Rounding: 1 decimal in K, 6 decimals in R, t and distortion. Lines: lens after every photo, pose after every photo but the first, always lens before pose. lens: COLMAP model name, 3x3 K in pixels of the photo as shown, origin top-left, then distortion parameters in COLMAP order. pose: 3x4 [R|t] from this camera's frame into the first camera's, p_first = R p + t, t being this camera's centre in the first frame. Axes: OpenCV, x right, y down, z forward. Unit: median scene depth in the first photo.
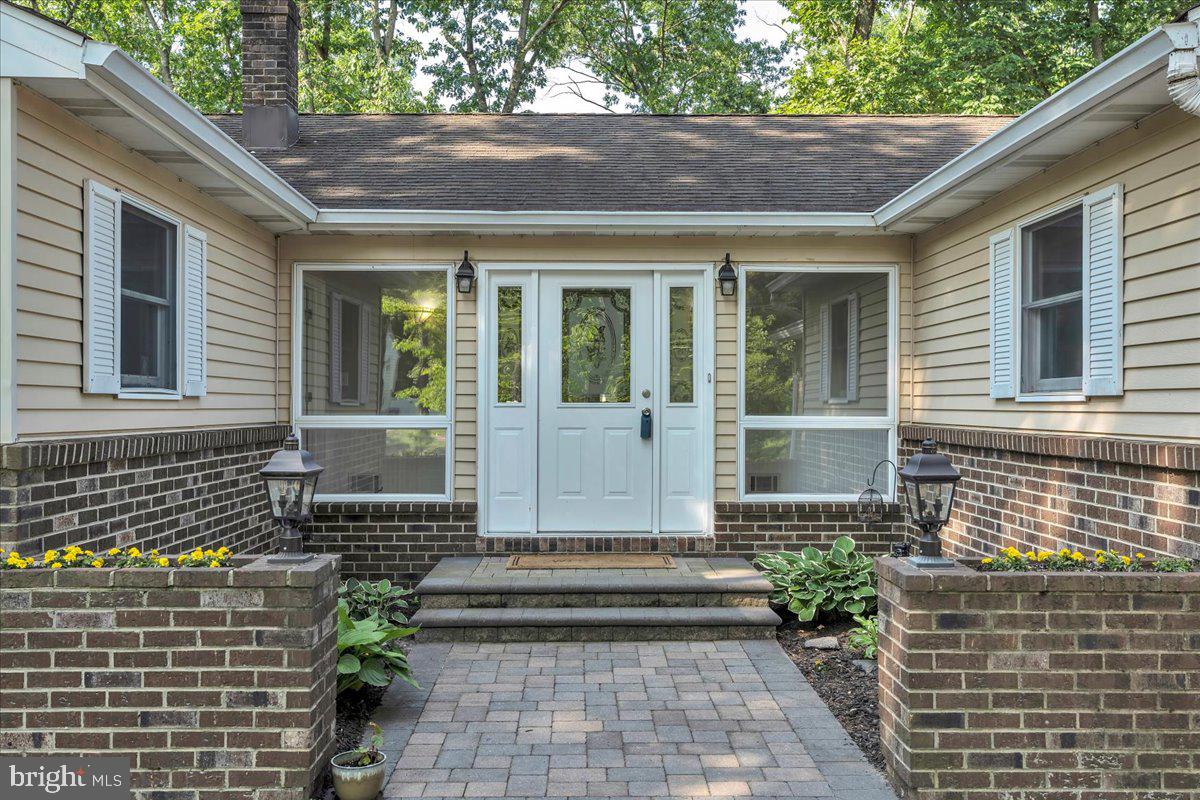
lens RADIAL K [[1097.8, 0, 600.0], [0, 1097.8, 400.0], [0, 0, 1]] dist [-0.001908, -0.000119]
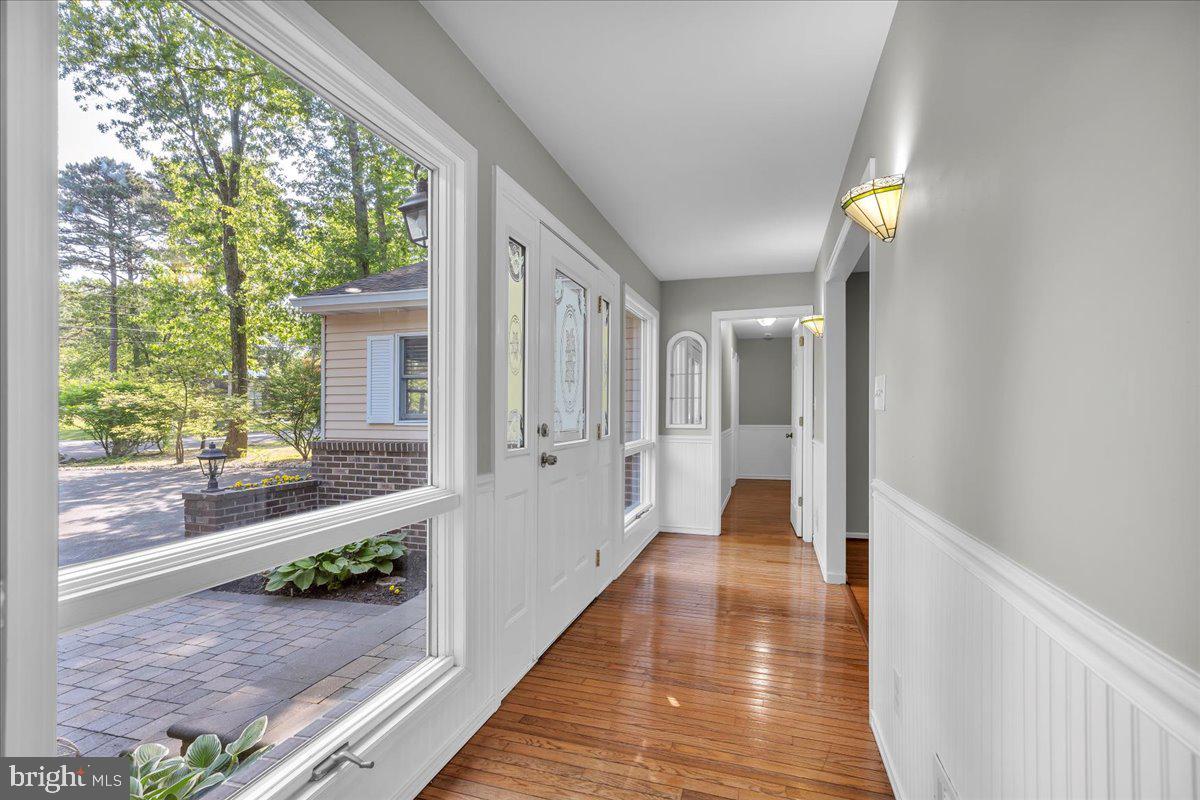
lens RADIAL K [[540.0, 0, 603.4], [0, 540.0, 404.6], [0, 0, 1]] dist [0.001109, 0.000155]
pose [[-0.313020, -0.006862, -0.949722, 0.422117], [0.008113, 0.999918, -0.009899, -0.030122], [0.949712, -0.010803, -0.312939, 1.462781]]
